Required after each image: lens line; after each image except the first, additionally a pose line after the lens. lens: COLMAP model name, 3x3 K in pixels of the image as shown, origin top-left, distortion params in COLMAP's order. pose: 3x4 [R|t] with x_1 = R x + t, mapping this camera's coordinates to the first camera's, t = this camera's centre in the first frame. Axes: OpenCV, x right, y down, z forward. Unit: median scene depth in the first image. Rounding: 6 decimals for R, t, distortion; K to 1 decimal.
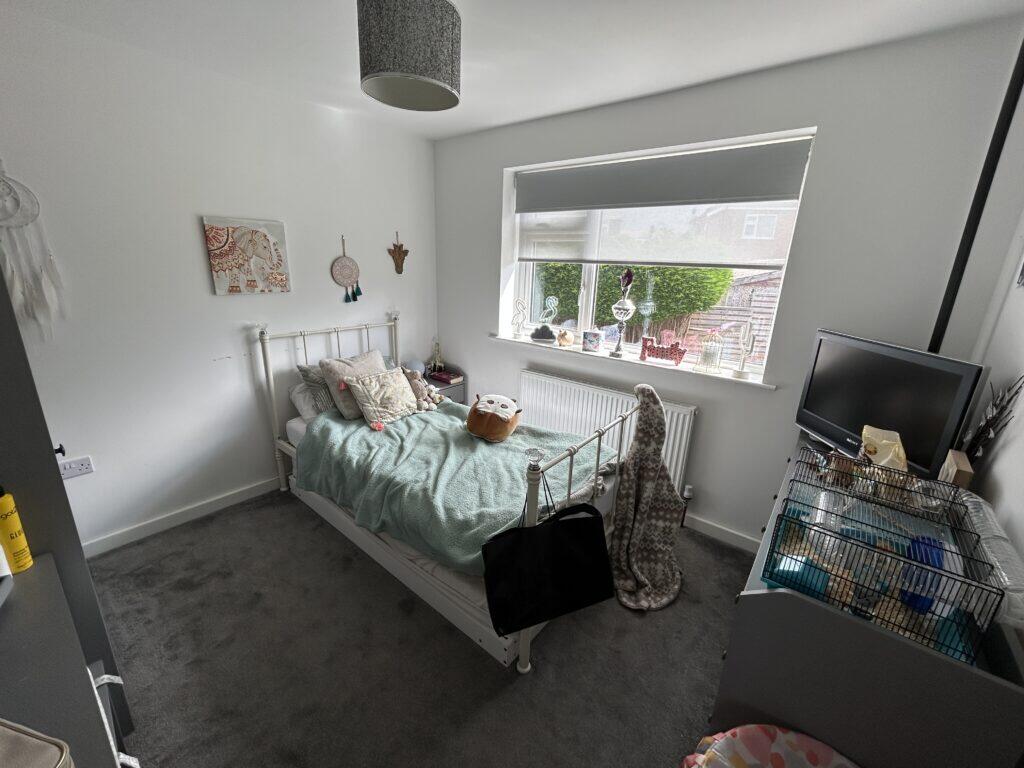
lens RADIAL K [[416.5, 0, 510.7], [0, 416.5, 382.7], [0, 0, 1]] dist [-0.000539, 0.000425]
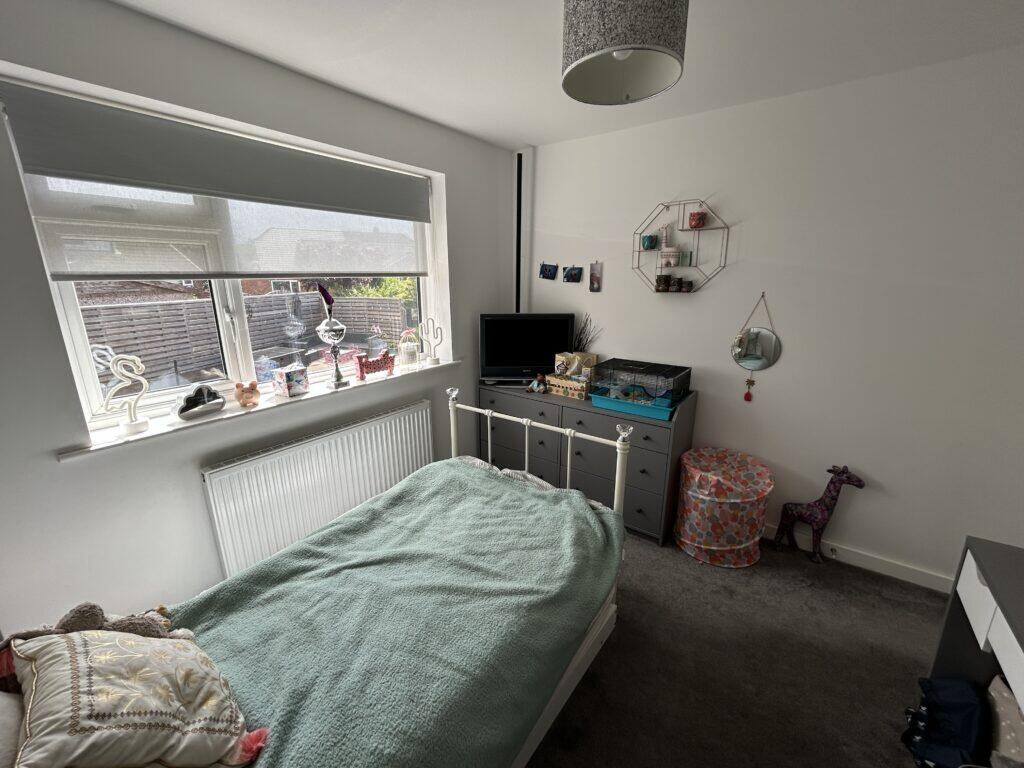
lens RADIAL K [[416.5, 0, 510.7], [0, 416.5, 382.7], [0, 0, 1]] dist [-0.000539, 0.000425]
pose [[-0.023054, -0.281736, 0.959215, -0.569272], [0.293290, 0.915347, 0.275901, -0.206972], [-0.955745, 0.287689, 0.061528, 0.644102]]
